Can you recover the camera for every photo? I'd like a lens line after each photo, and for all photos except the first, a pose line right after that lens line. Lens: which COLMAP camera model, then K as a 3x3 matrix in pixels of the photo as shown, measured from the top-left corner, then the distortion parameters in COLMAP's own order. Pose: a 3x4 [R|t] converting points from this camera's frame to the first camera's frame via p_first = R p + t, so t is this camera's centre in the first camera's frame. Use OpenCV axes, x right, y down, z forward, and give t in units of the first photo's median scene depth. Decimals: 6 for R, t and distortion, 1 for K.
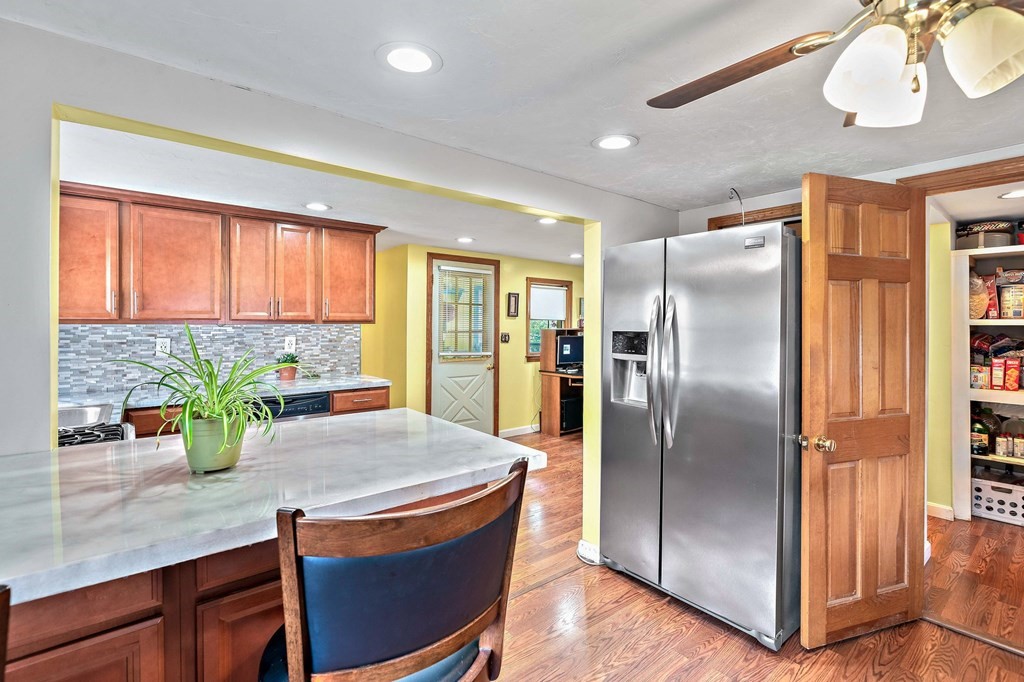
lens RADIAL K [[467.2, 0, 512.4], [0, 467.2, 330.9], [0, 0, 1]] dist [0.027947, 0.009354]
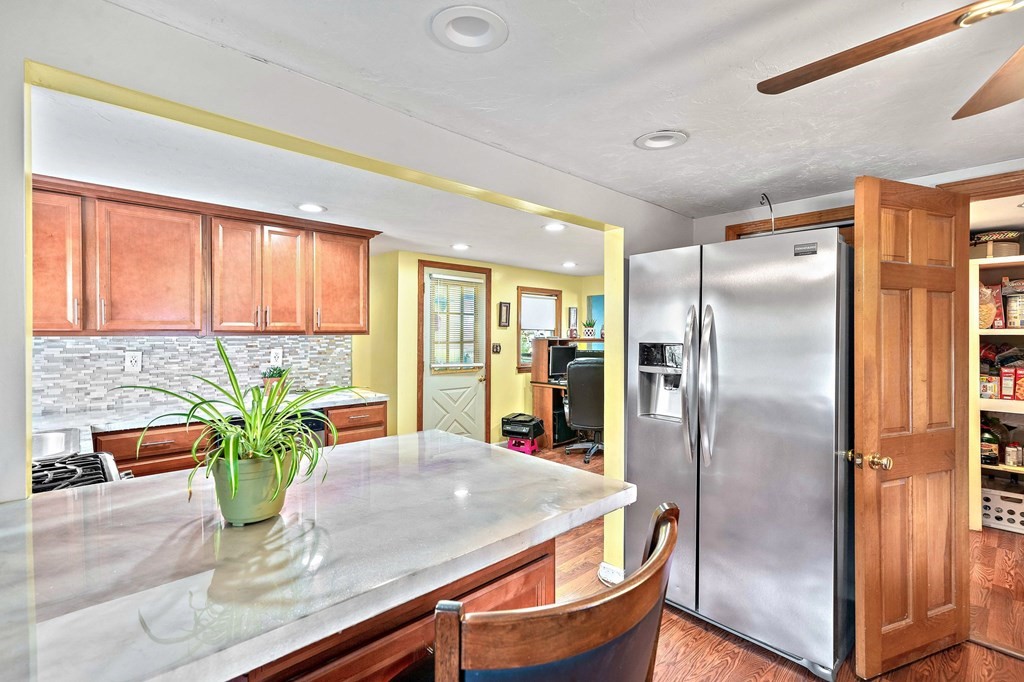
lens RADIAL K [[467.2, 0, 509.8], [0, 467.2, 339.9], [0, 0, 1]] dist [0.027947, 0.009354]
pose [[0.997779, -0.002979, 0.066541, -0.097728], [0.003055, 0.999995, -0.001029, -0.003987], [-0.066538, 0.001230, 0.997783, 0.065544]]
